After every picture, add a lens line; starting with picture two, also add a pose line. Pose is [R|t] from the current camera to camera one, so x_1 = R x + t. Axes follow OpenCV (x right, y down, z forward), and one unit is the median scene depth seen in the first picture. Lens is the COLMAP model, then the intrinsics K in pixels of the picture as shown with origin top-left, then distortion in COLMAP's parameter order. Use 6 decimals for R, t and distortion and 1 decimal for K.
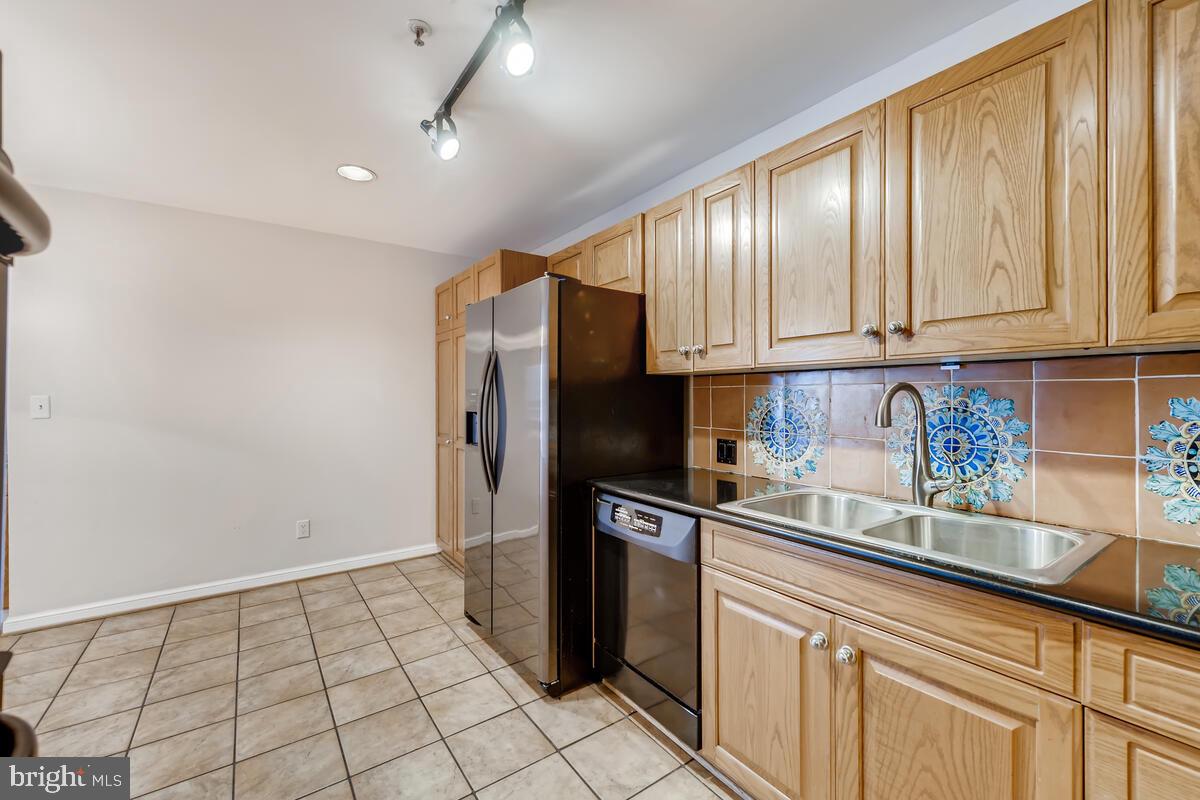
lens RADIAL K [[493.1, 0, 606.8], [0, 493.1, 400.5], [0, 0, 1]] dist [0.008575, -0.001945]
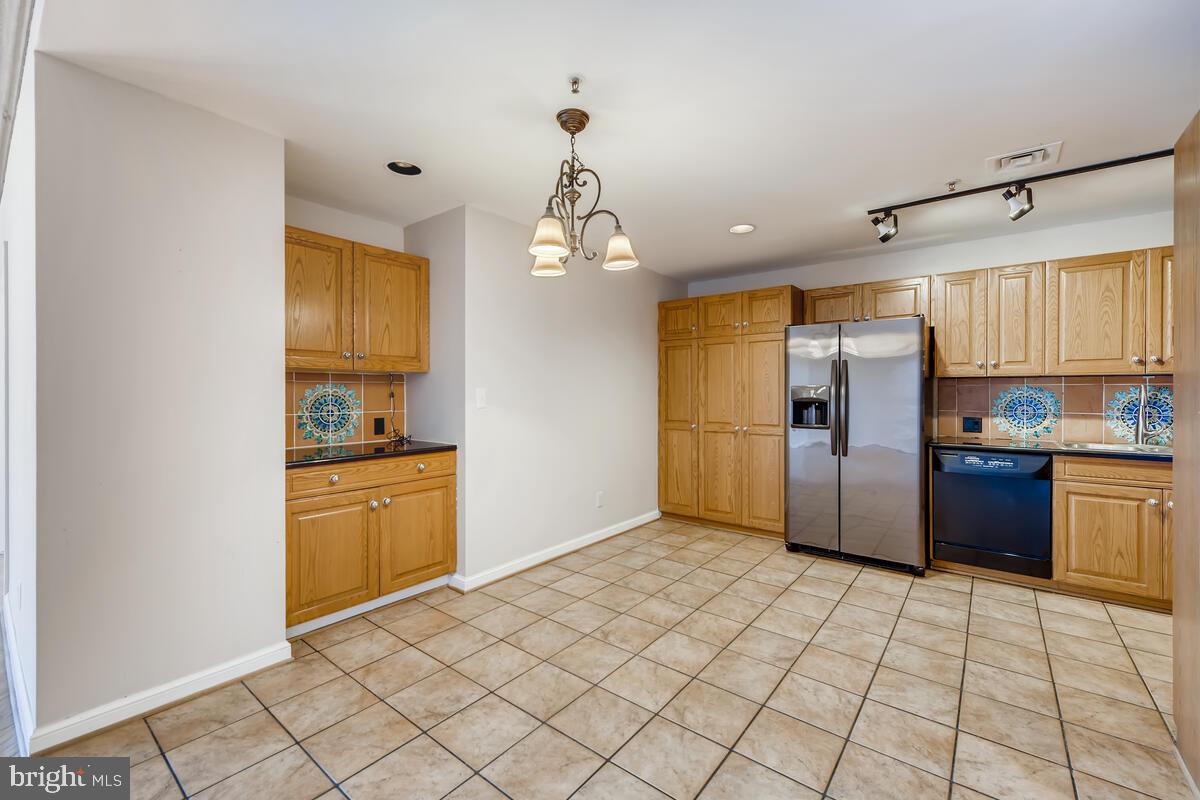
lens RADIAL K [[493.1, 0, 607.0], [0, 493.1, 397.0], [0, 0, 1]] dist [0.008575, -0.001945]
pose [[0.959880, 0.001822, 0.280406, -1.425561], [-0.002382, 0.999996, 0.001656, 0.011874], [-0.280402, -0.002257, 0.959880, -0.243825]]
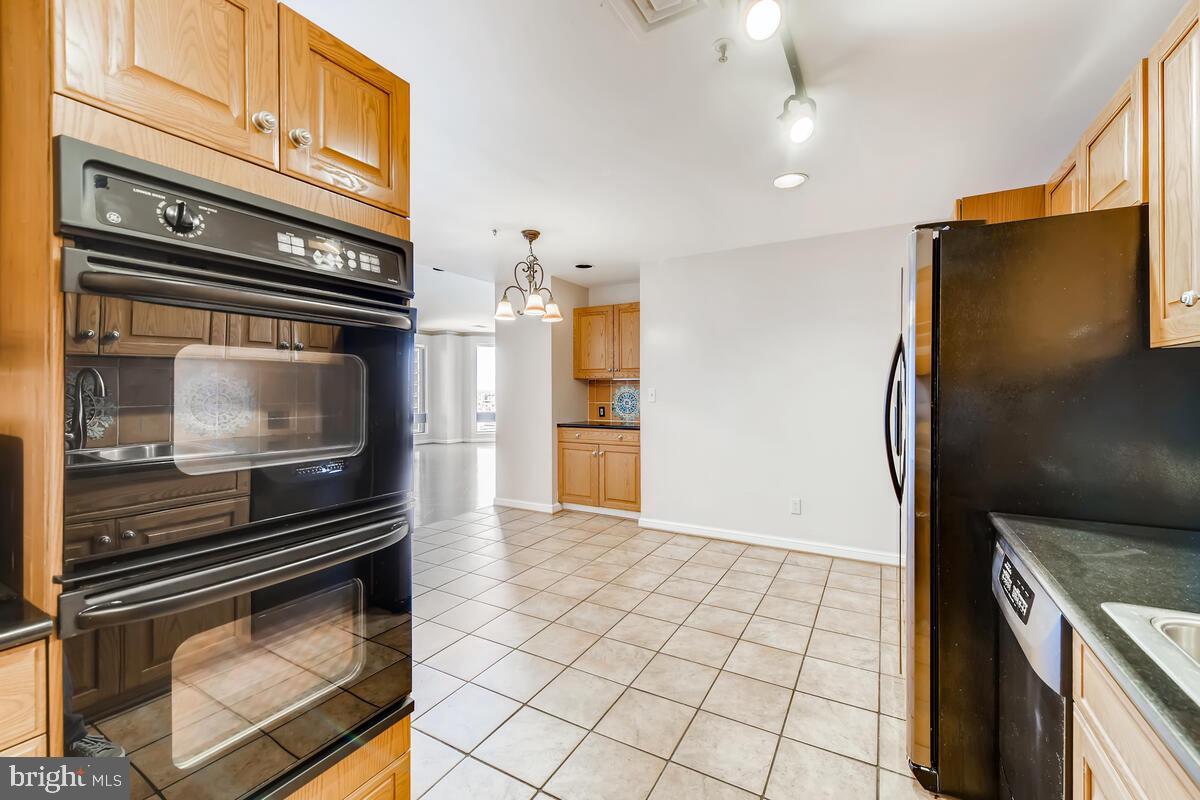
lens RADIAL K [[493.1, 0, 609.6], [0, 493.1, 390.2], [0, 0, 1]] dist [0.008575, -0.001945]
pose [[0.419342, 0.004323, -0.907818, 0.341331], [-0.005251, 0.999983, 0.002337, -0.004047], [0.907813, 0.003787, 0.419358, 0.224146]]
